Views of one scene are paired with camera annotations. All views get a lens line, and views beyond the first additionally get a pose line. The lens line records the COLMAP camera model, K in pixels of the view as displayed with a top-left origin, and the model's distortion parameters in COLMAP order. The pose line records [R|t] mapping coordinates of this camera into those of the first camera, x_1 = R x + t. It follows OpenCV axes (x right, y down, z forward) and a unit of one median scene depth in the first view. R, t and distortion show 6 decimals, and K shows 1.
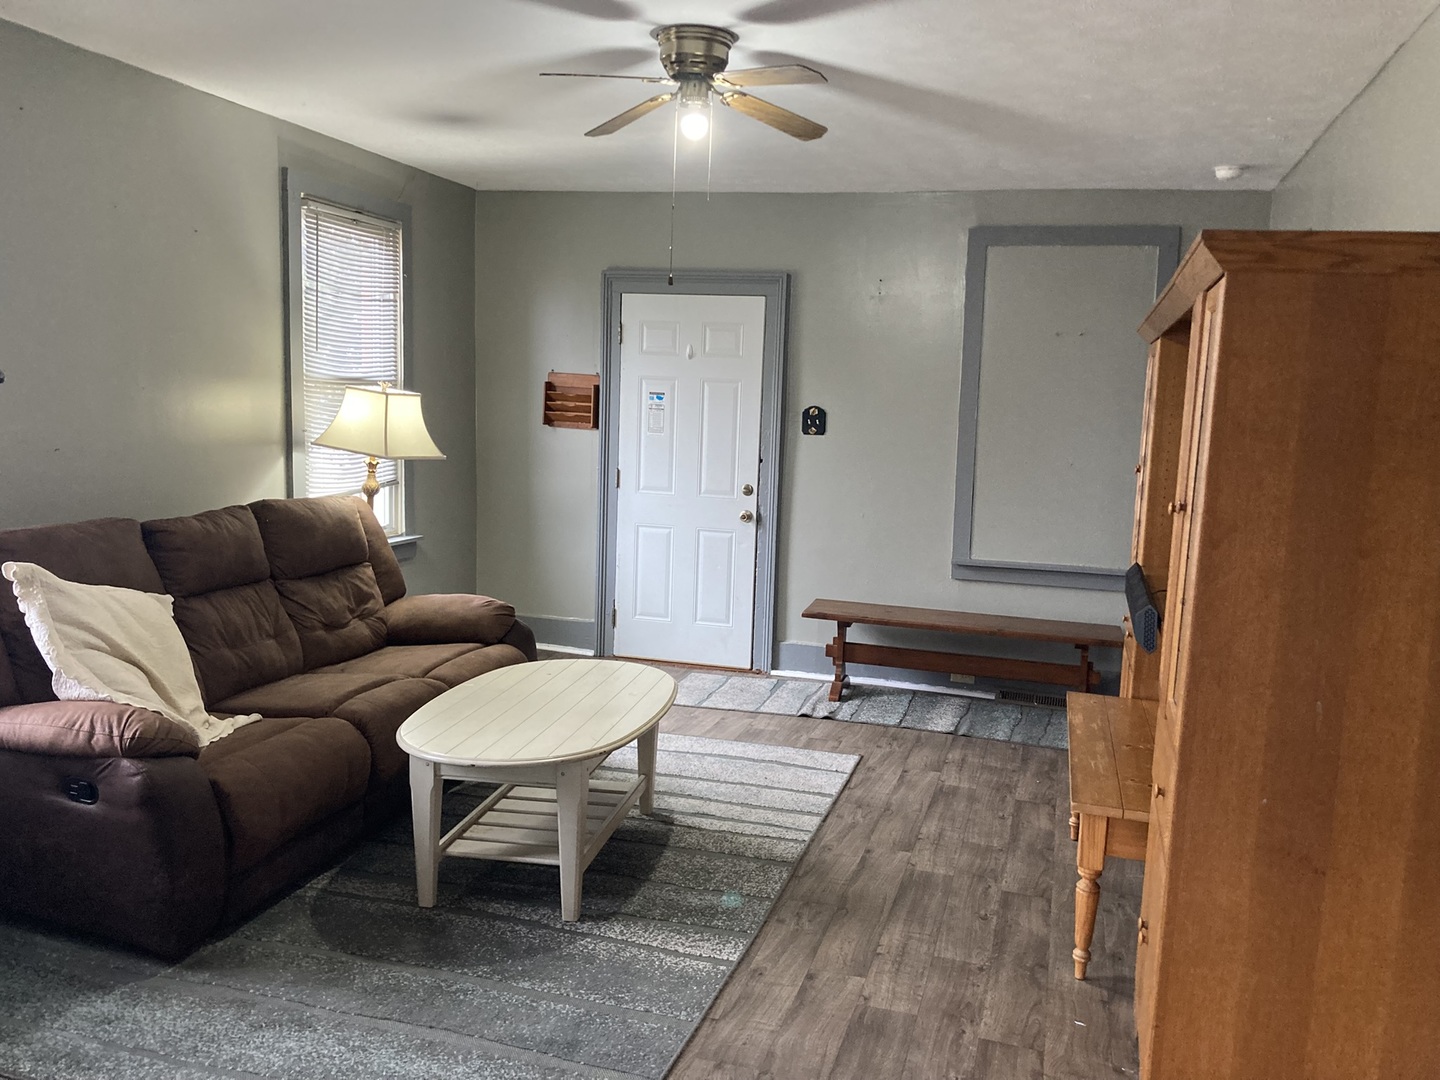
lens RADIAL K [[1188.8, 0, 720.2], [0, 1188.8, 537.5], [0, 0, 1]] dist [0.034266, -0.019008]
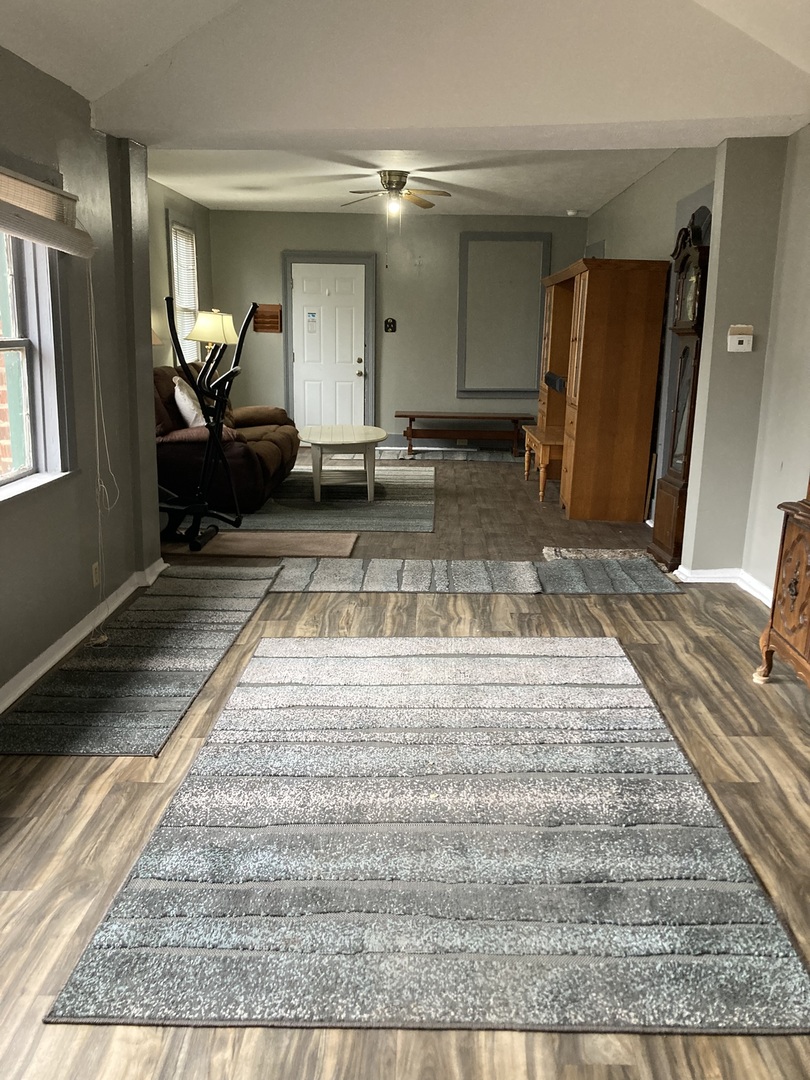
lens RADIAL K [[891.6, 0, 401.2], [0, 891.6, 536.4], [0, 0, 1]] dist [0.034266, -0.019008]
pose [[0.970543, -0.078888, 0.227647, -0.296363], [0.051288, 0.990867, 0.124710, 0.077230], [-0.235406, -0.109360, 0.965725, -0.582774]]
